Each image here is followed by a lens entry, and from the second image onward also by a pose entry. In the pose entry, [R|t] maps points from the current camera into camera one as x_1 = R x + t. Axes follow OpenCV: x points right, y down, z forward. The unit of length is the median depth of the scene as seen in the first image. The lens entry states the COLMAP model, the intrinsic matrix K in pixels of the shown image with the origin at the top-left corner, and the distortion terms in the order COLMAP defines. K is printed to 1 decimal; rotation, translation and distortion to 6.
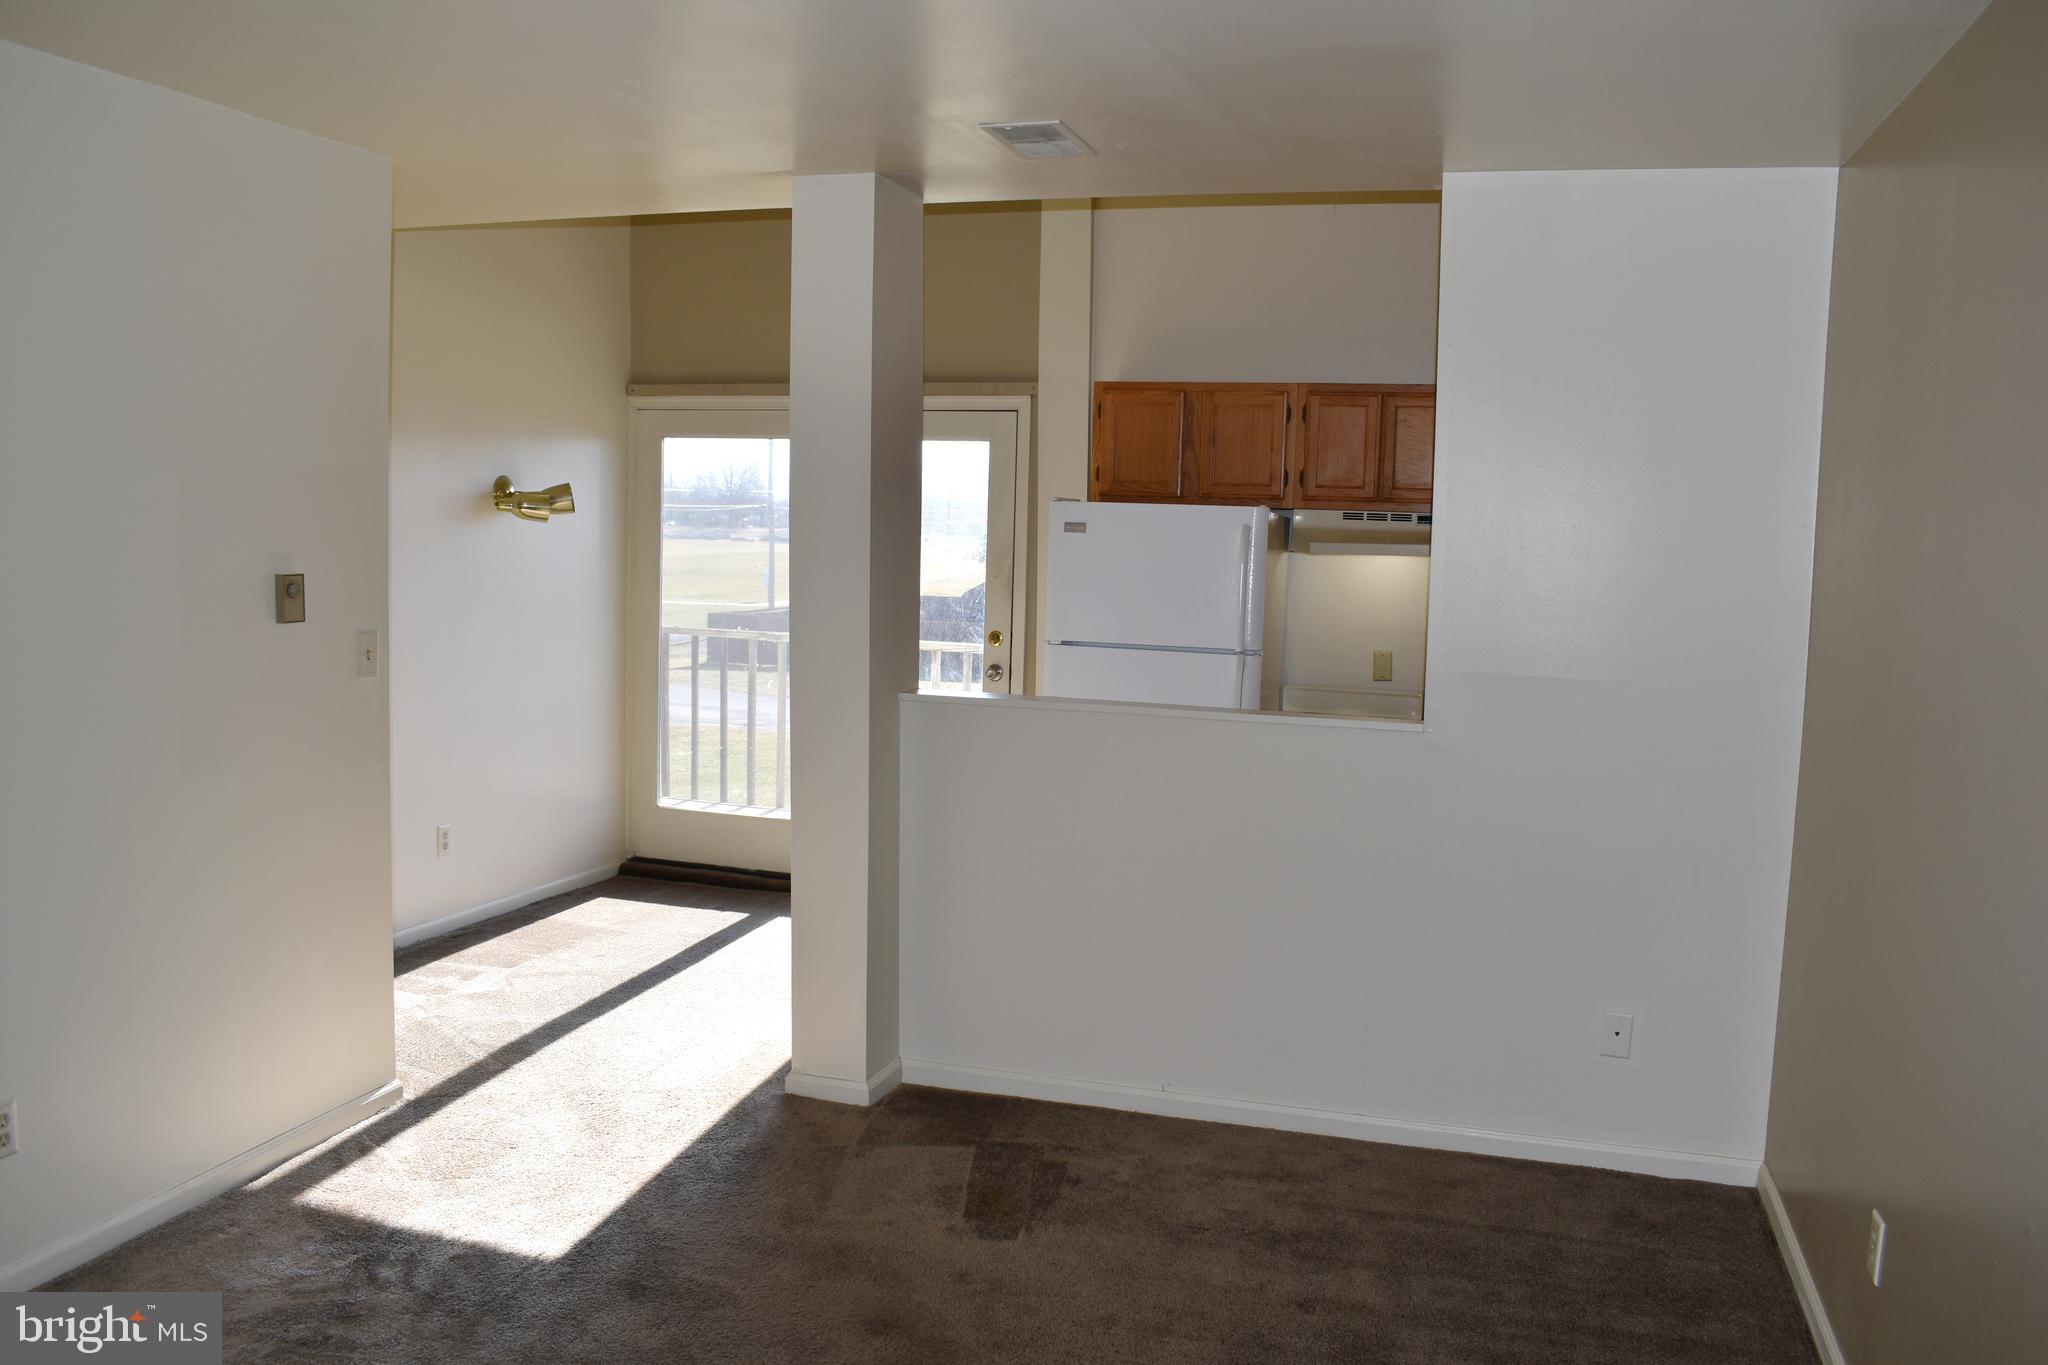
lens RADIAL K [[1591.0, 0, 1024.0], [0, 1591.0, 682.5], [0, 0, 1]] dist [-0.089935, 0.007429]
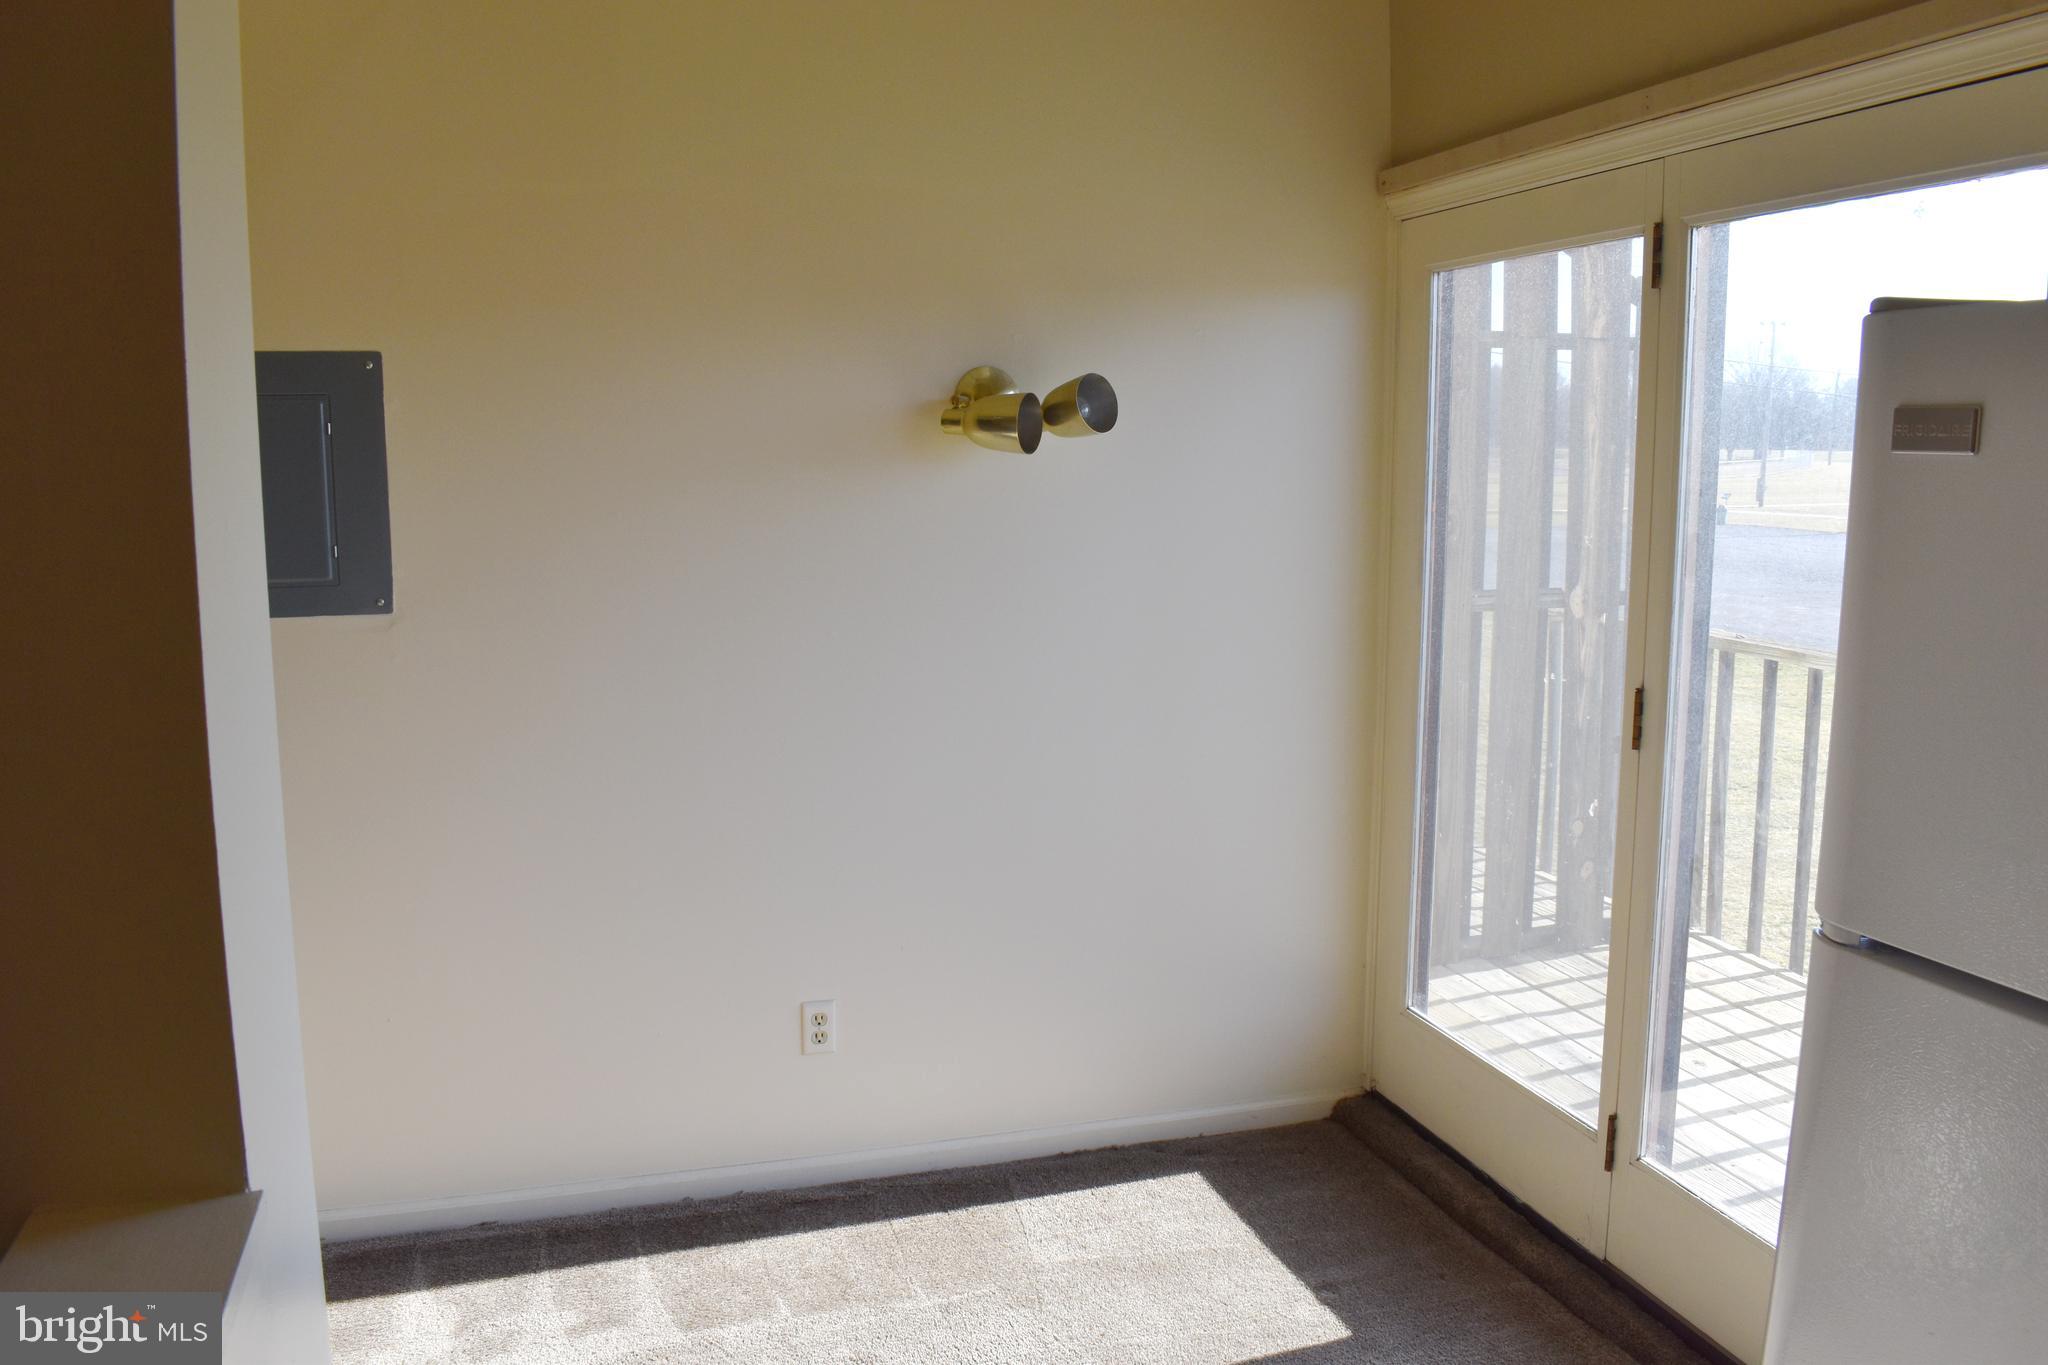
lens RADIAL K [[1591.0, 0, 1024.0], [0, 1591.0, 682.5], [0, 0, 1]] dist [-0.089935, 0.007429]
pose [[0.569340, 0.091608, -0.816982, 0.126133], [-0.057688, 0.995774, 0.071454, -0.068316], [0.820076, 0.006449, 0.572219, 0.746384]]
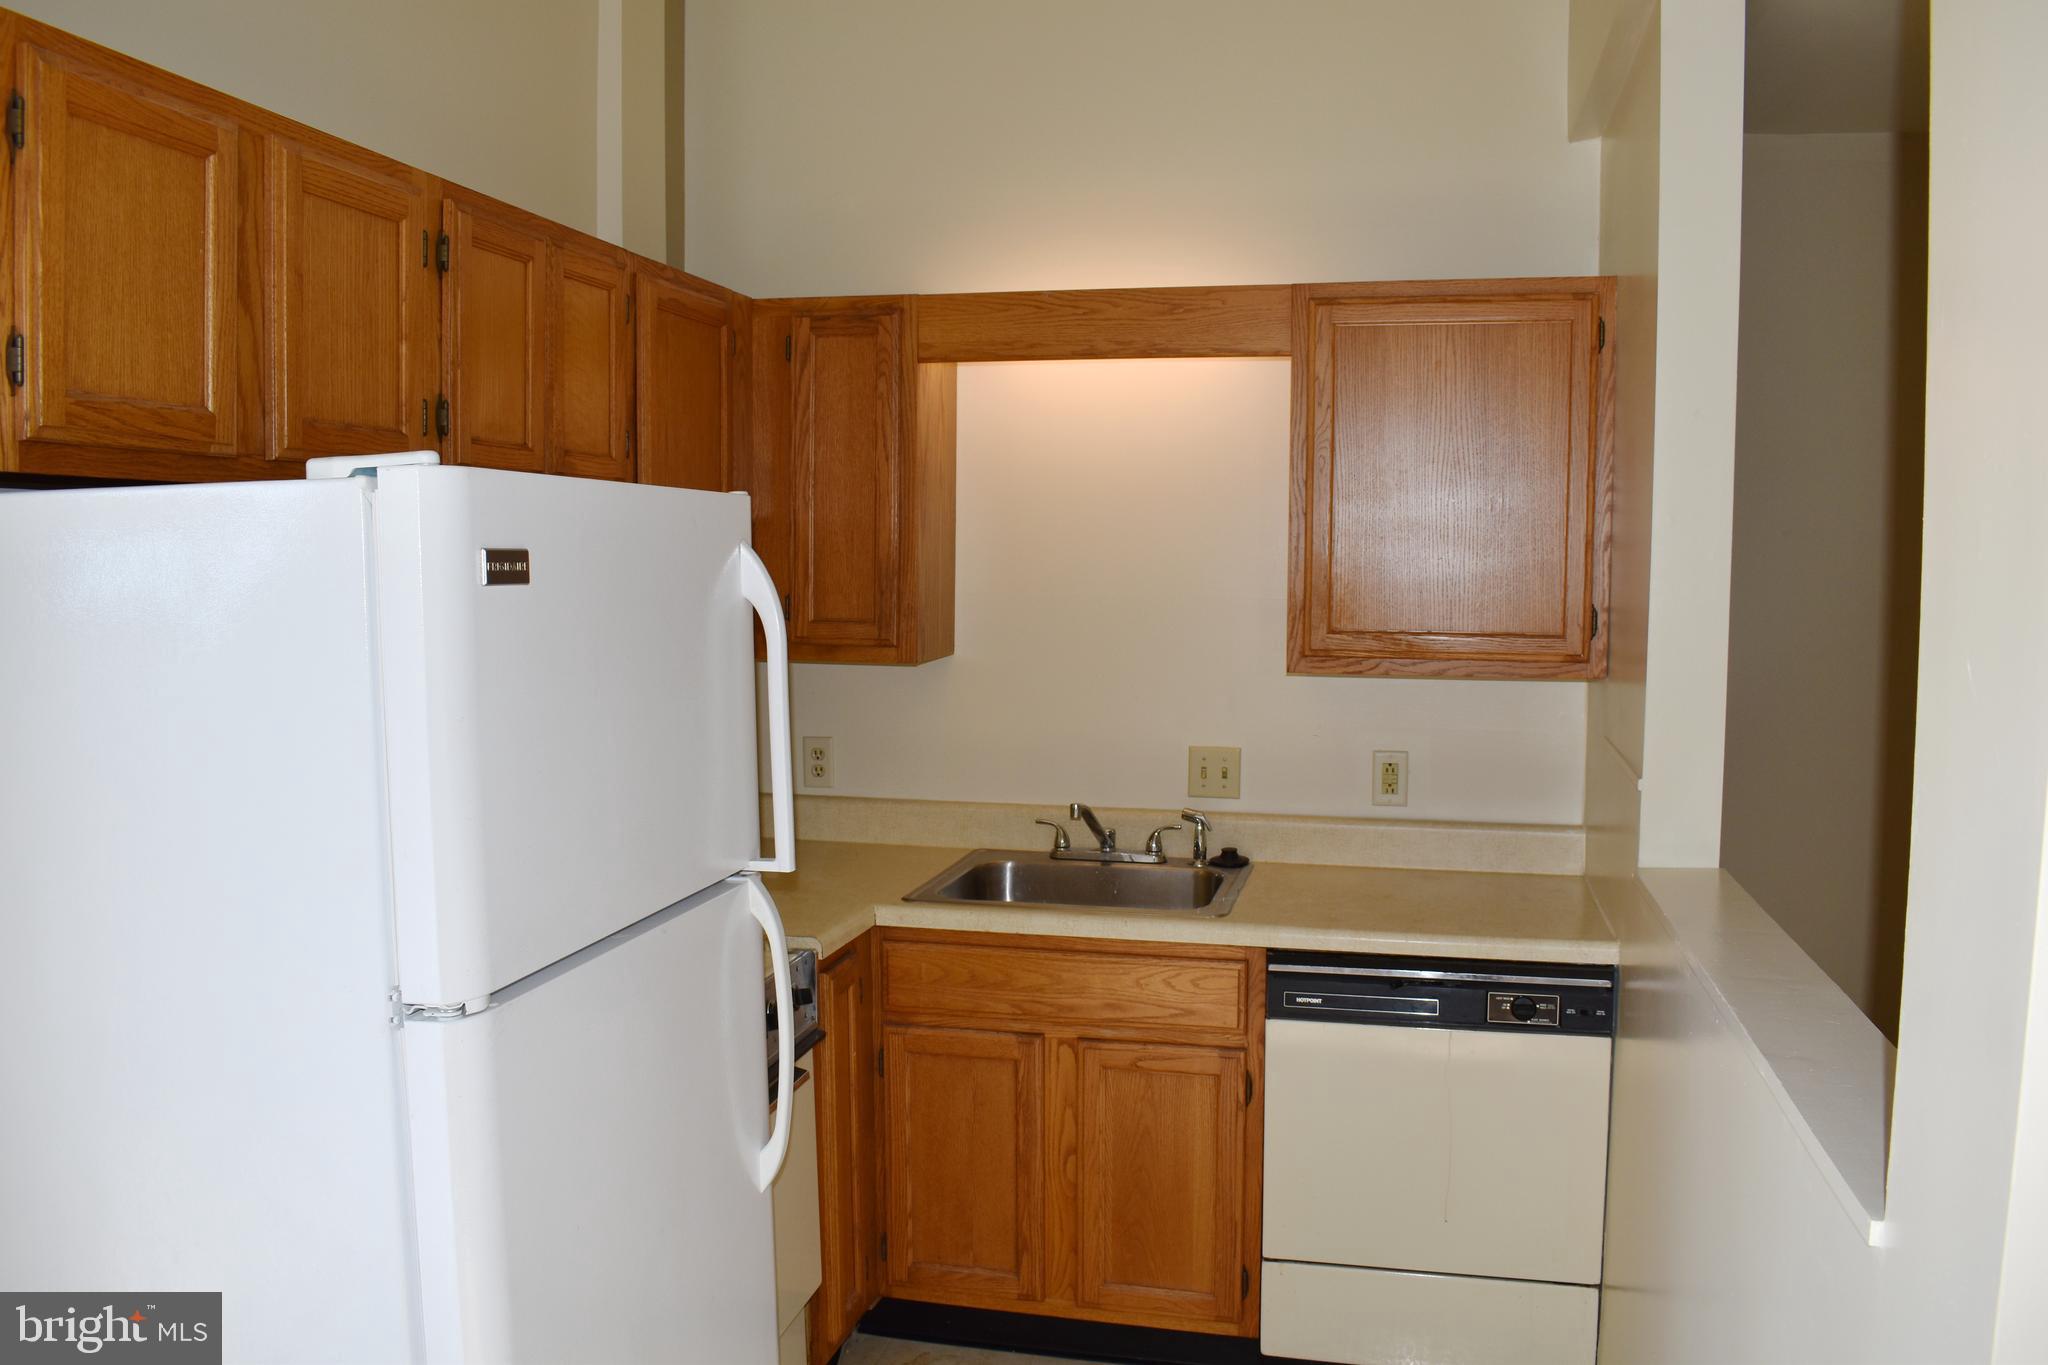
lens RADIAL K [[1591.0, 0, 1024.0], [0, 1591.0, 682.5], [0, 0, 1]] dist [-0.089935, 0.007429]
pose [[-0.051355, -0.110339, 0.992566, -0.227930], [0.087761, 0.989534, 0.114543, -0.096156], [-0.994817, 0.092991, -0.041134, 0.881463]]
